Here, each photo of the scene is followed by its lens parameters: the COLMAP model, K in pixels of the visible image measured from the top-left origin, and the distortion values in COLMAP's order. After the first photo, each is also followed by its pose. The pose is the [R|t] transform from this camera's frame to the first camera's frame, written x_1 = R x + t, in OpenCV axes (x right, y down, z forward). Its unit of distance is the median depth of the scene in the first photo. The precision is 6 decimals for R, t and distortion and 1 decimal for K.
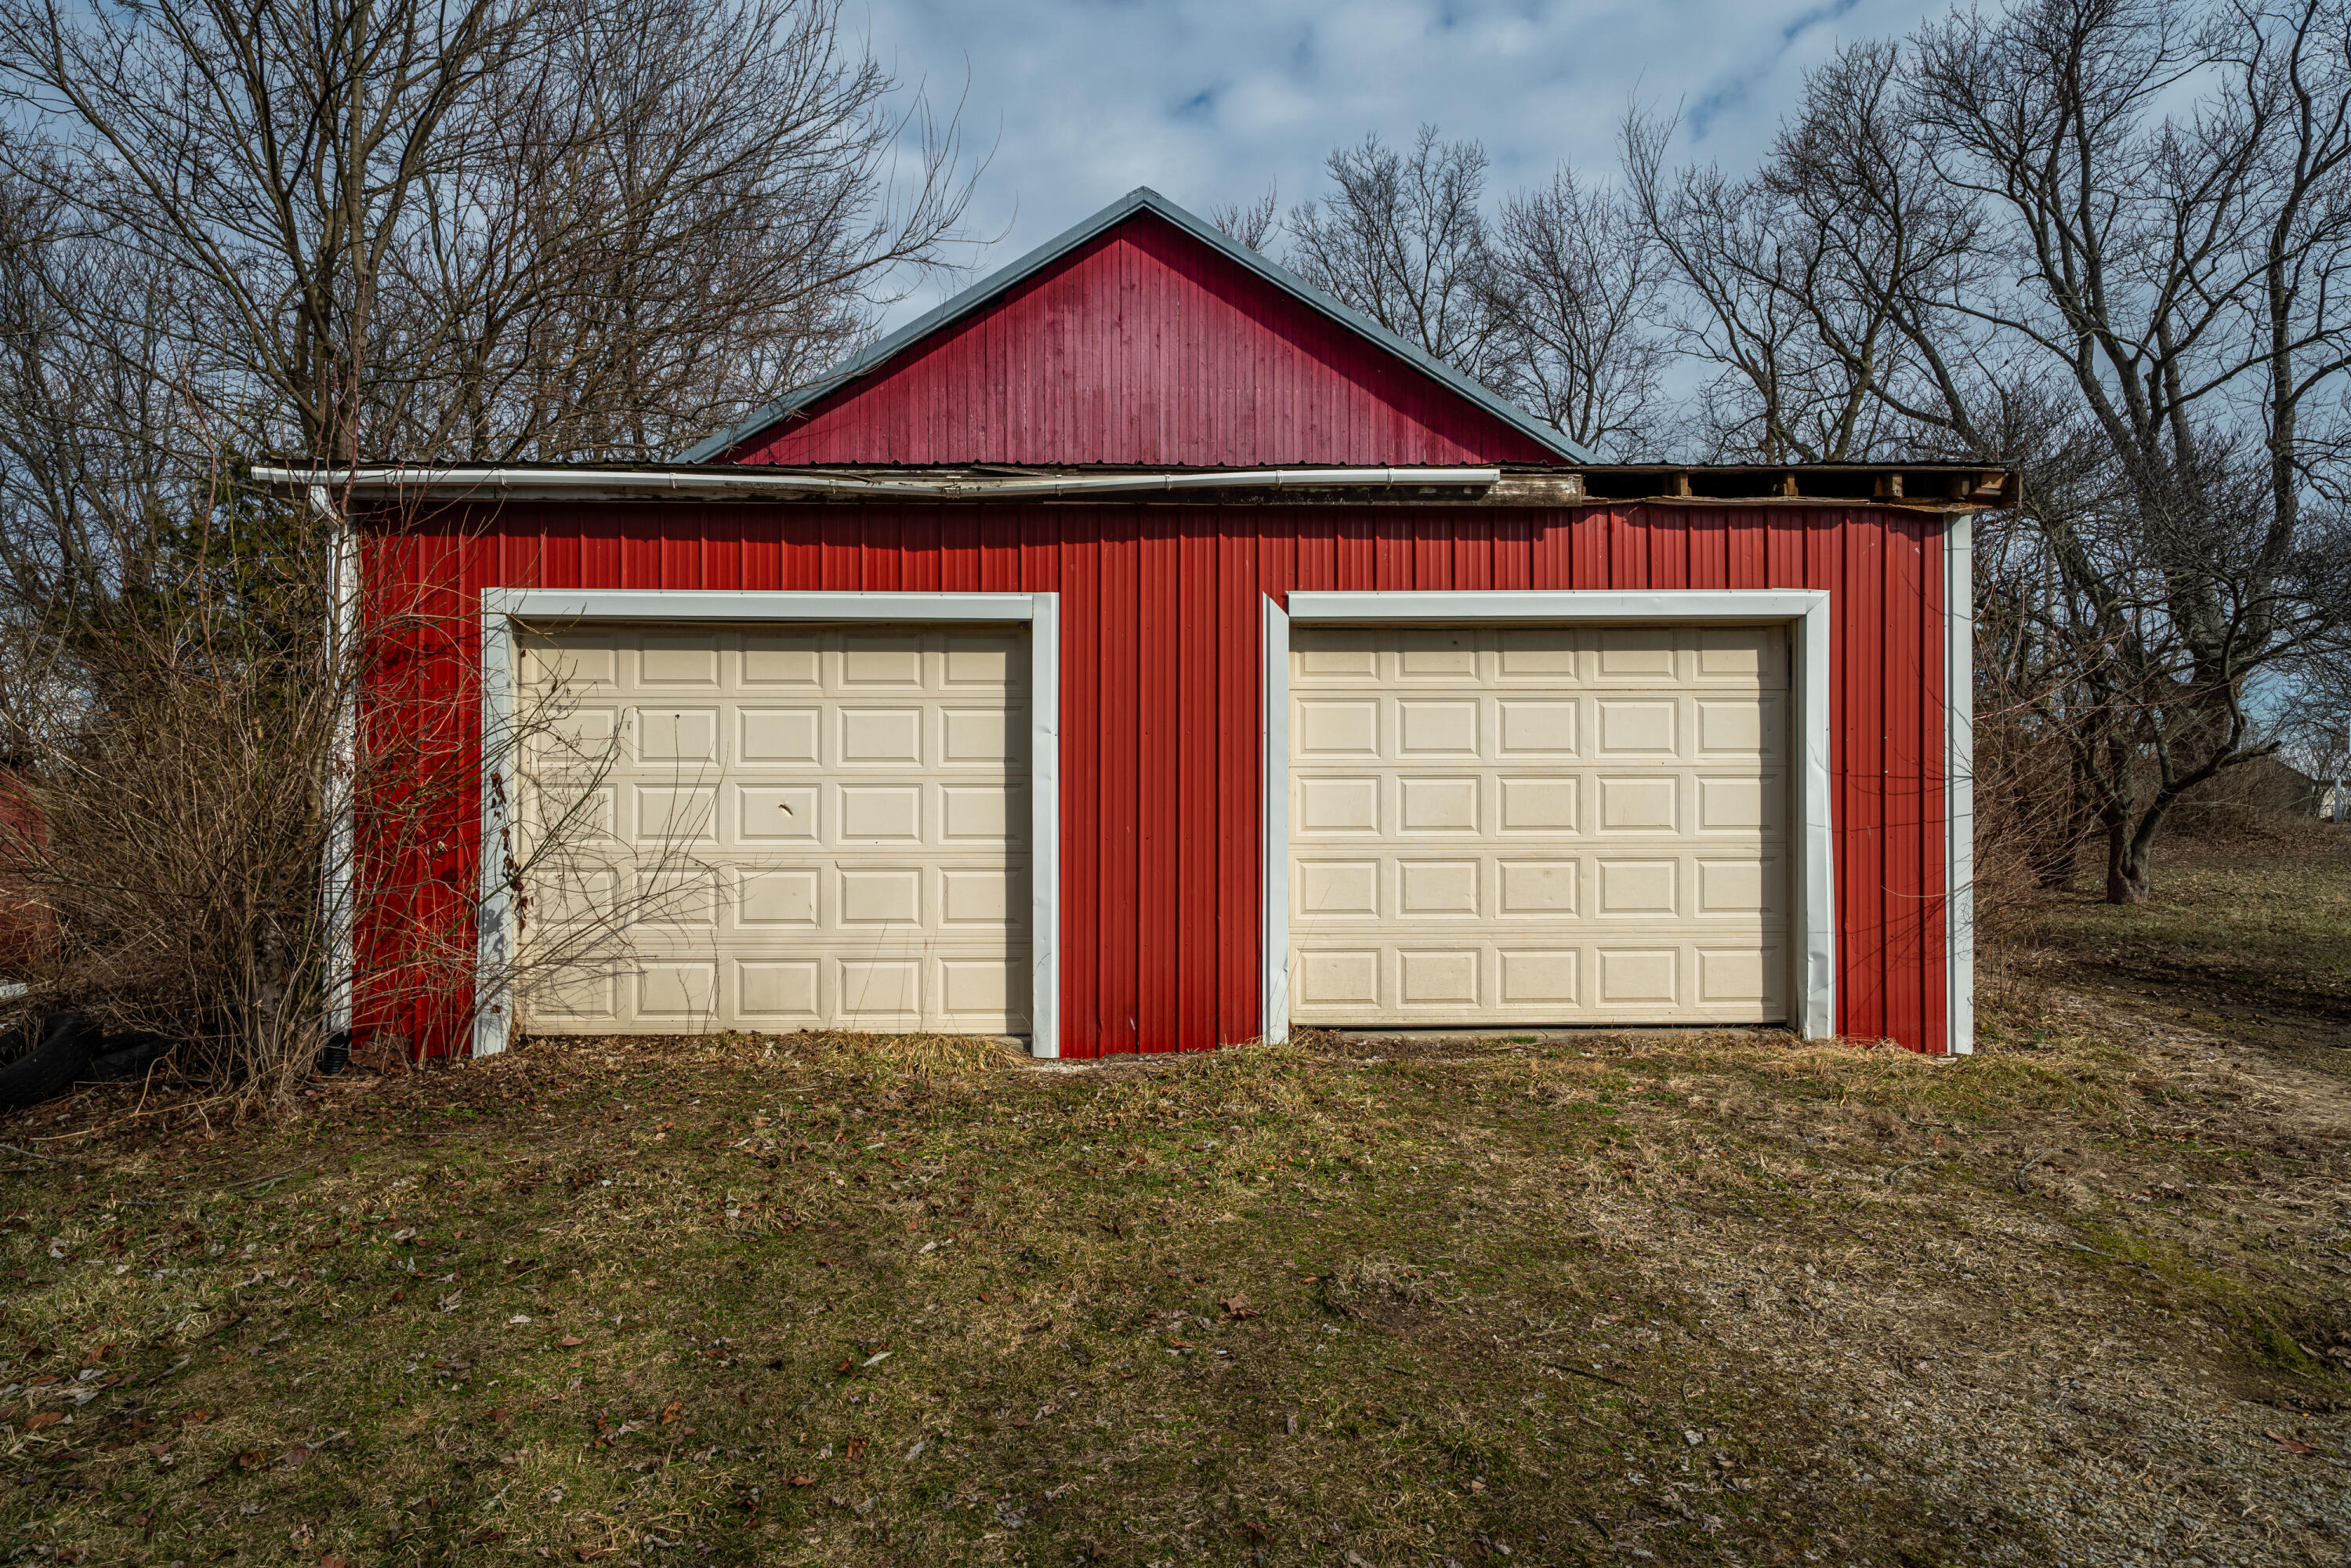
lens RADIAL K [[1257.8, 0, 1175.6], [0, 1257.8, 782.6], [0, 0, 1]] dist [0.009294, 0.000660]
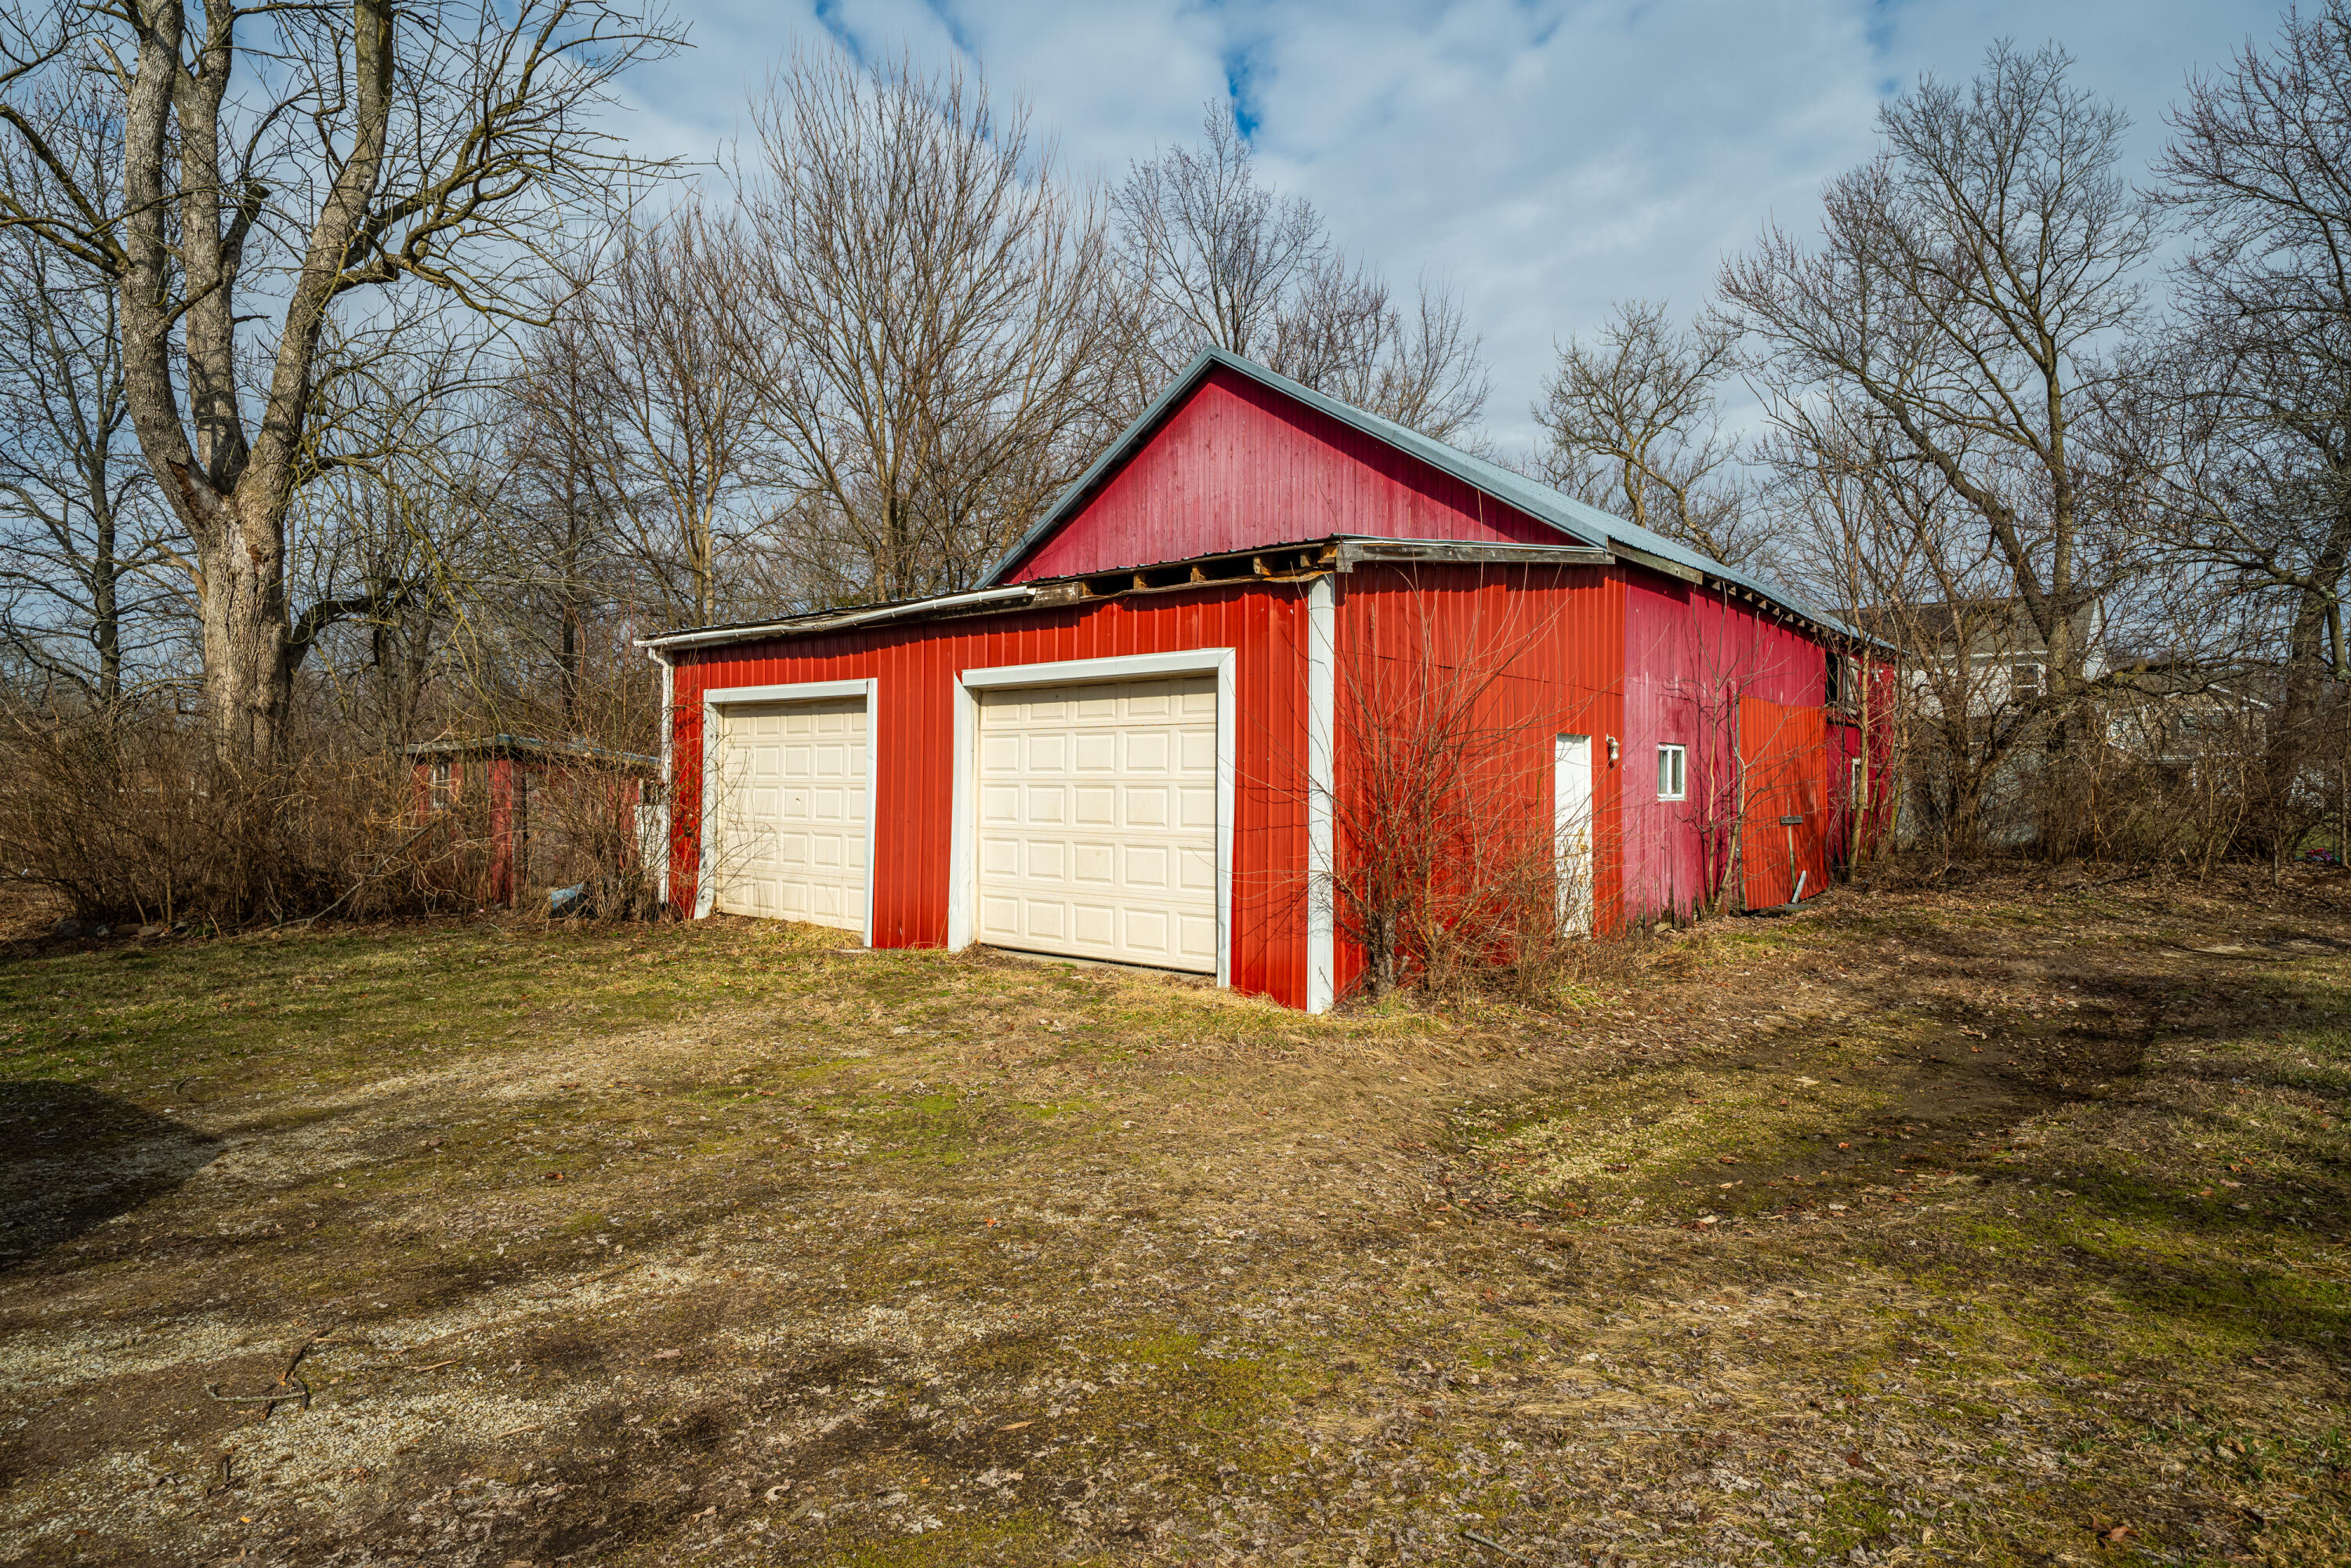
lens RADIAL K [[1309.5, 0, 1173.3], [0, 1309.5, 777.3], [0, 0, 1]] dist [0.000179, 0.000011]
pose [[0.737298, 0.005232, -0.675548, 1.411159], [-0.015858, 0.999829, -0.009563, -0.002837], [0.675382, 0.017764, 0.737254, -0.050071]]
